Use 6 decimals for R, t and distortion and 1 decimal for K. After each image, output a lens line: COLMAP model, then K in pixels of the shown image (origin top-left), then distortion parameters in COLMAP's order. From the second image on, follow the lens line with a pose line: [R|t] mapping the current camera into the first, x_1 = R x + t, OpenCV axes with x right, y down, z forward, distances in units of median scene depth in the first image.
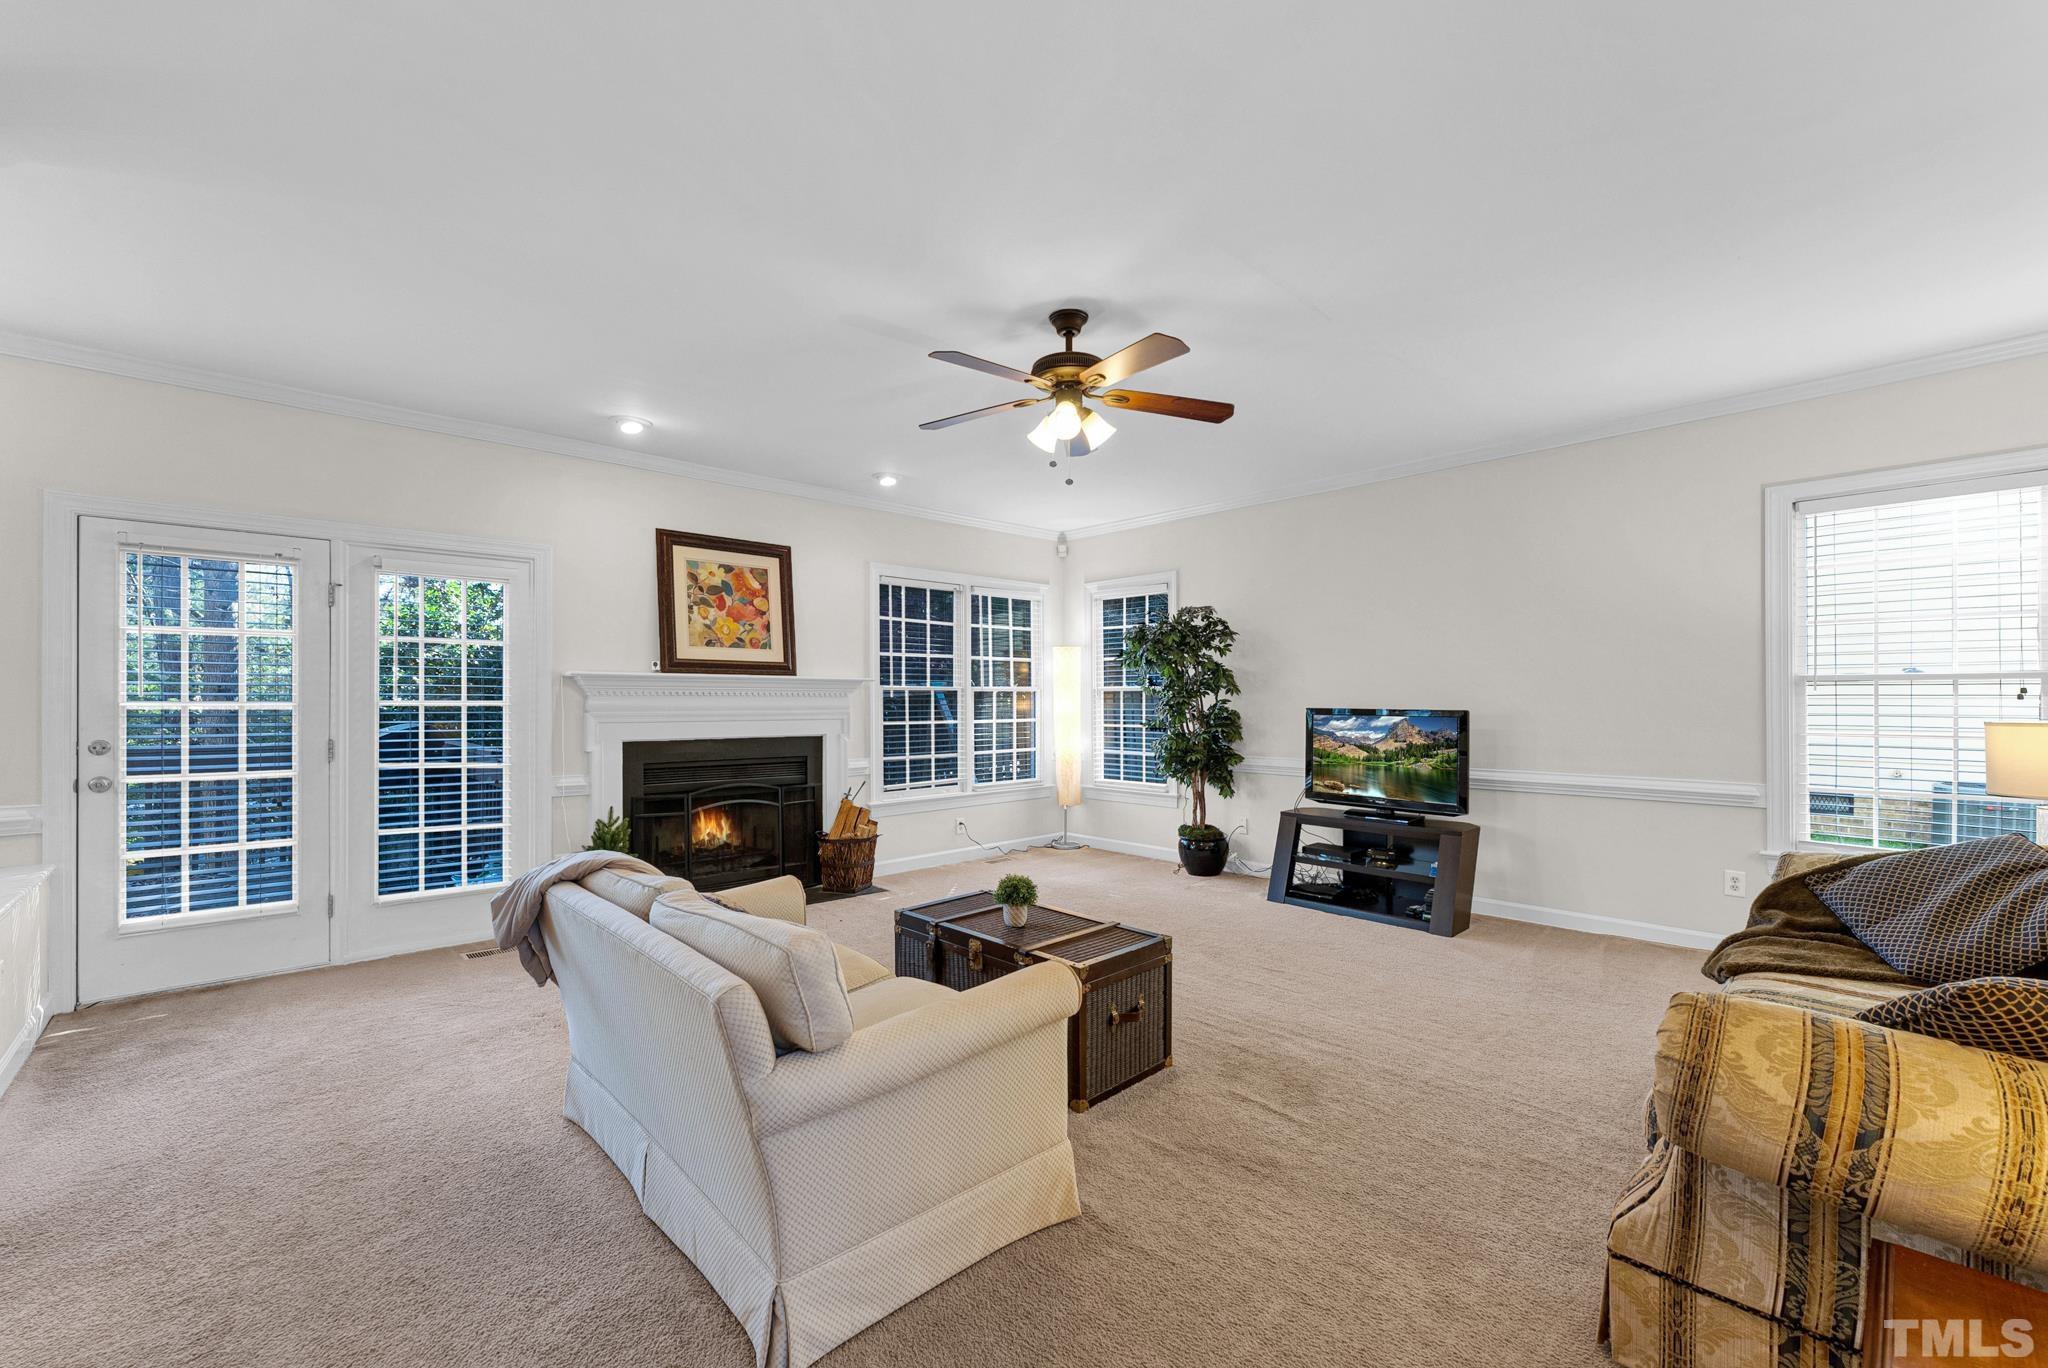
lens RADIAL K [[827.3, 0, 1029.9], [0, 827.3, 699.2], [0, 0, 1]] dist [0.000354, 0.000131]
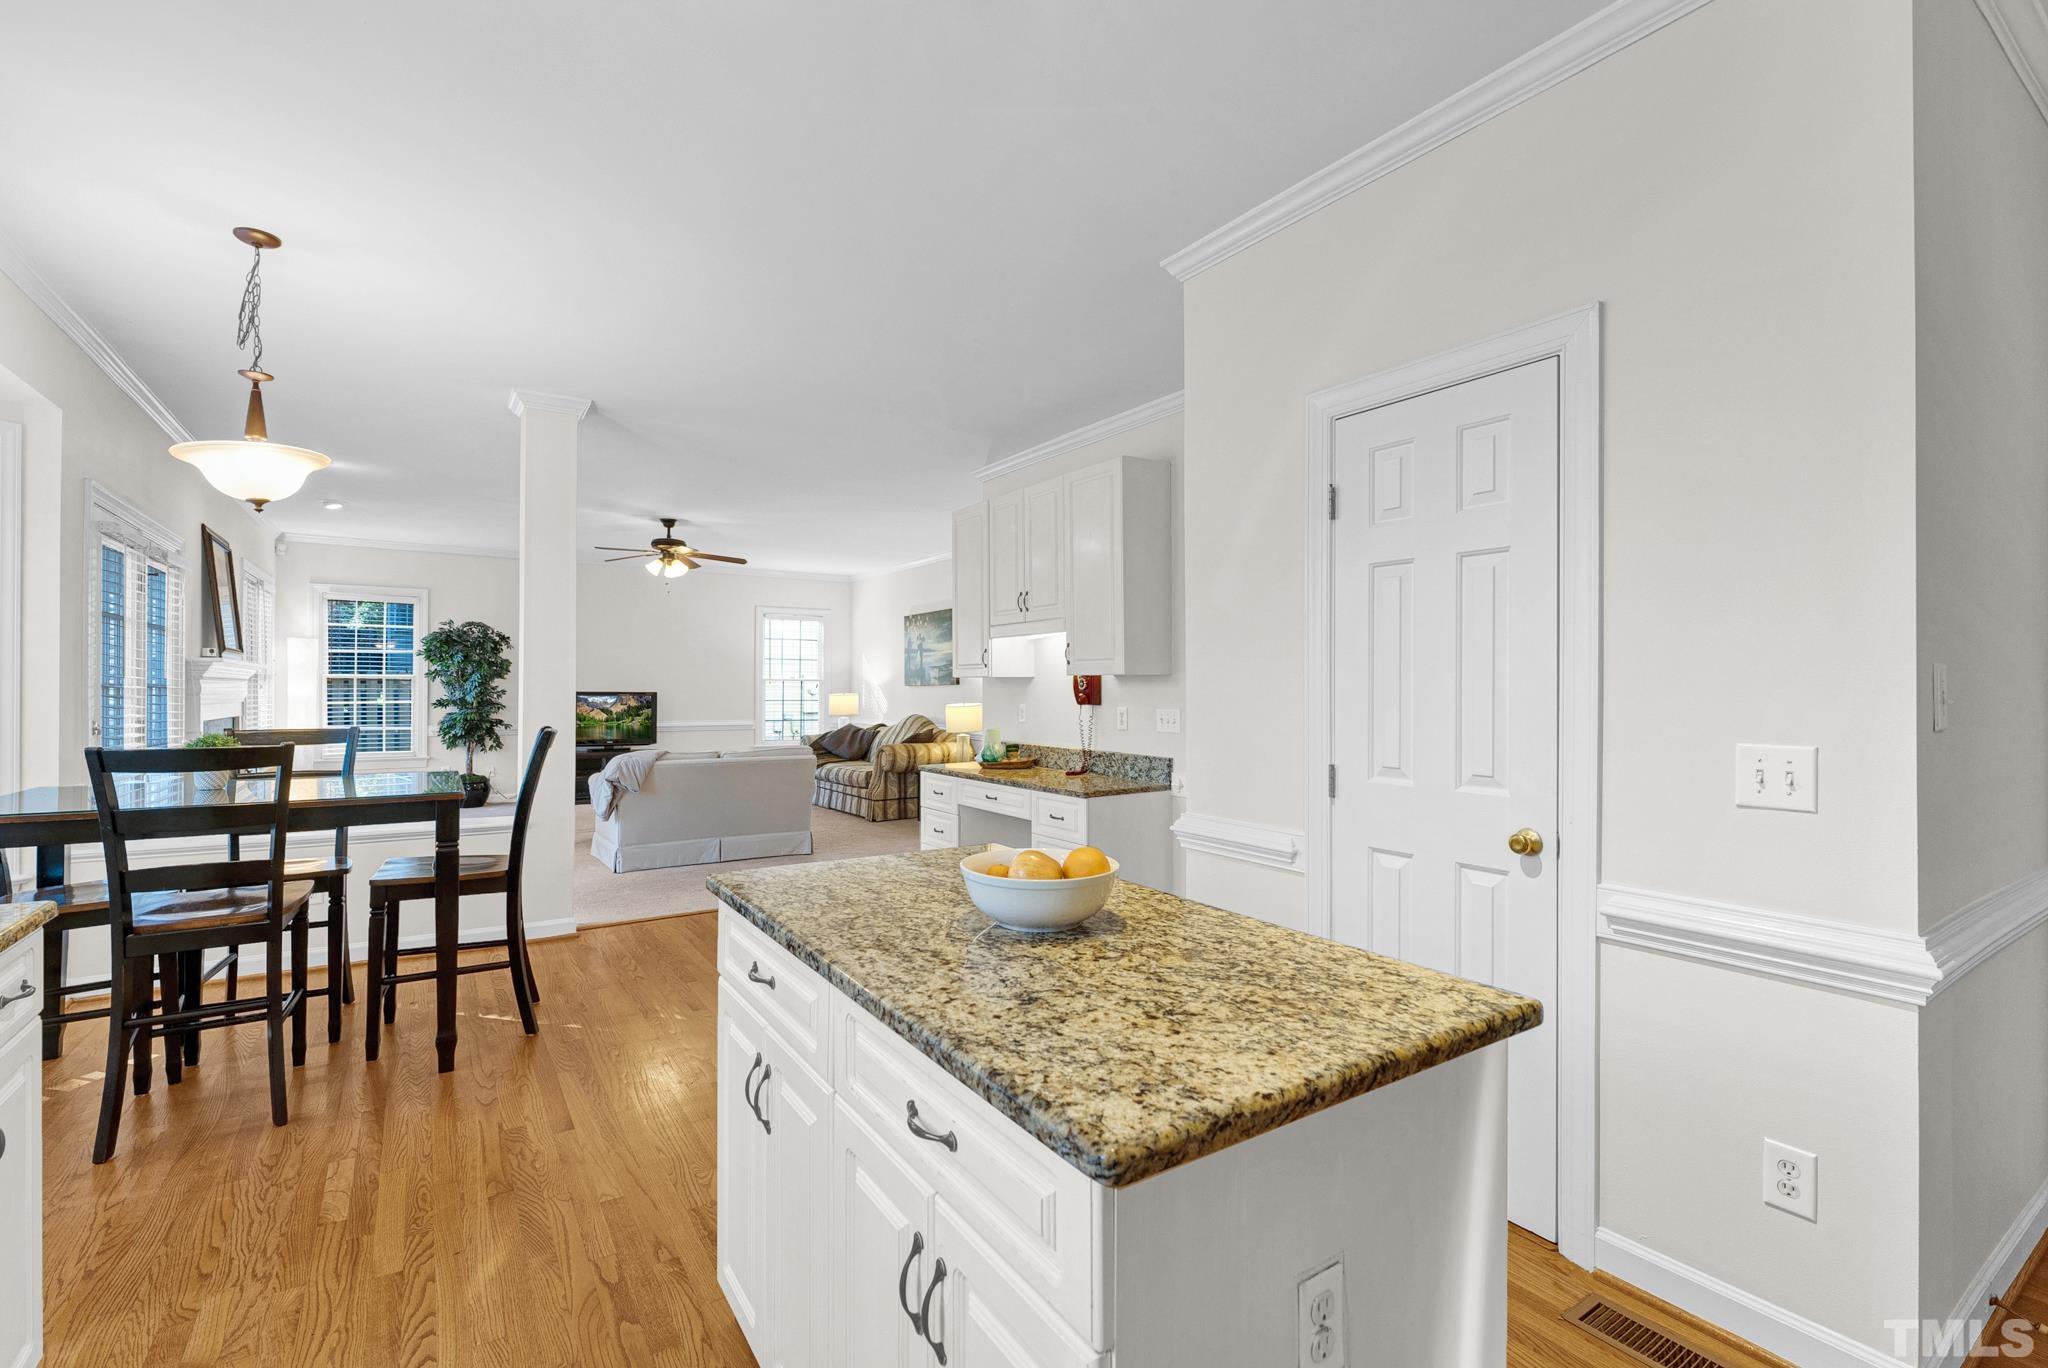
lens RADIAL K [[900.8, 0, 1032.5], [0, 900.8, 686.1], [0, 0, 1]] dist [0.002655, 0.000128]
pose [[0.177981, 0.003047, 0.984029, -1.381281], [-0.007237, 0.999972, -0.001788, -0.003726], [-0.984007, -0.006803, 0.177998, -0.287834]]
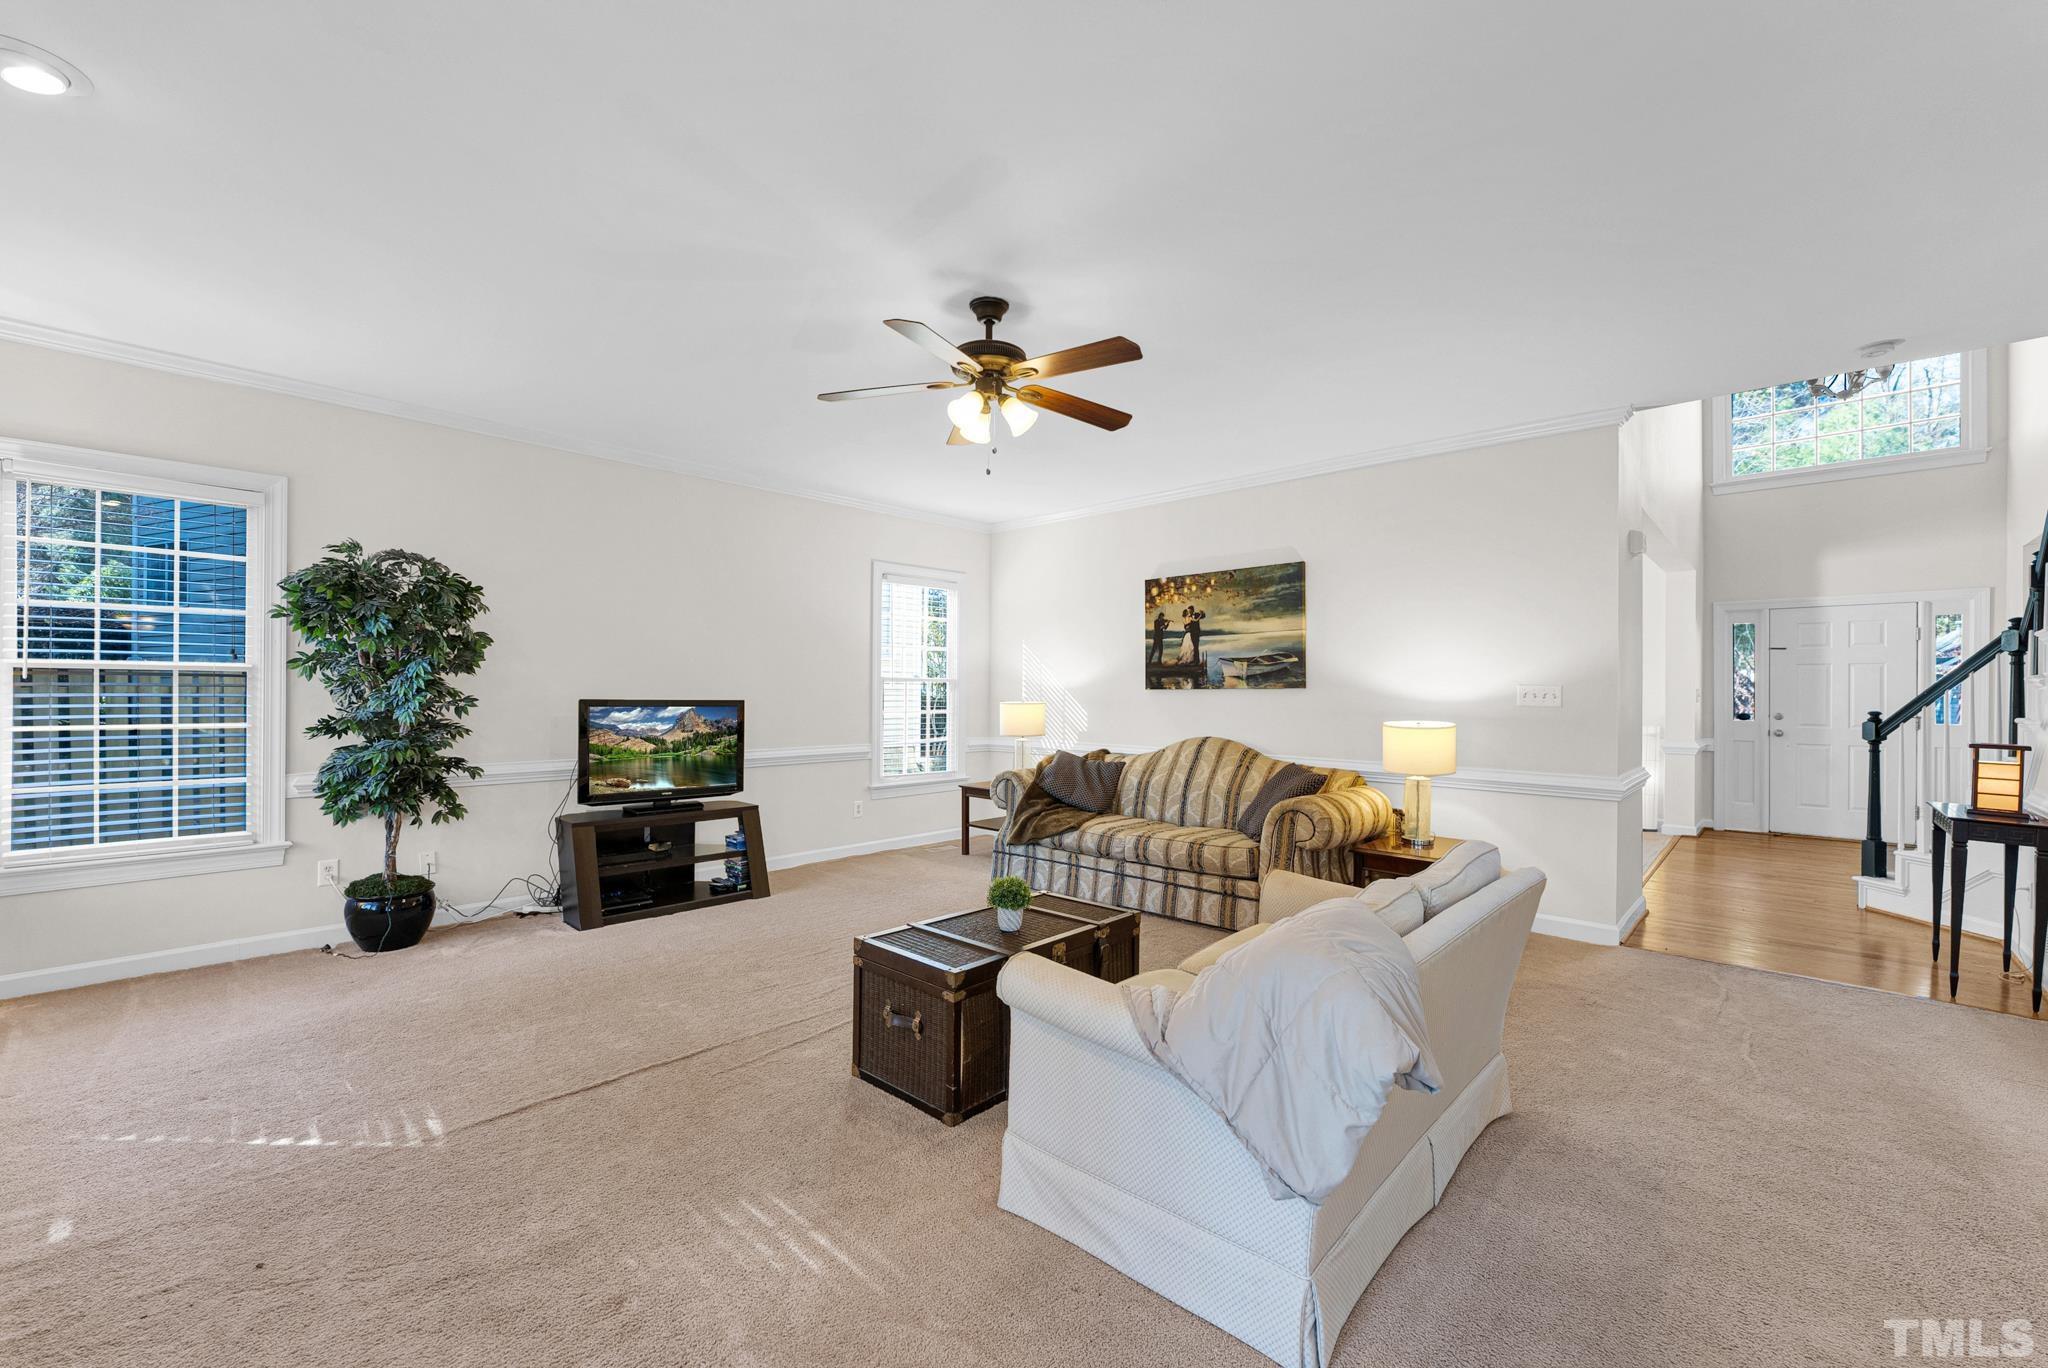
lens RADIAL K [[827.3, 0, 1020.4], [0, 827.3, 701.3], [0, 0, 1]] dist [0.000354, 0.000131]
pose [[-0.035905, -0.009701, 0.999308, -0.577887], [-0.008071, 0.999923, 0.009417, 0.001044], [-0.999323, -0.007727, -0.035980, 0.607028]]
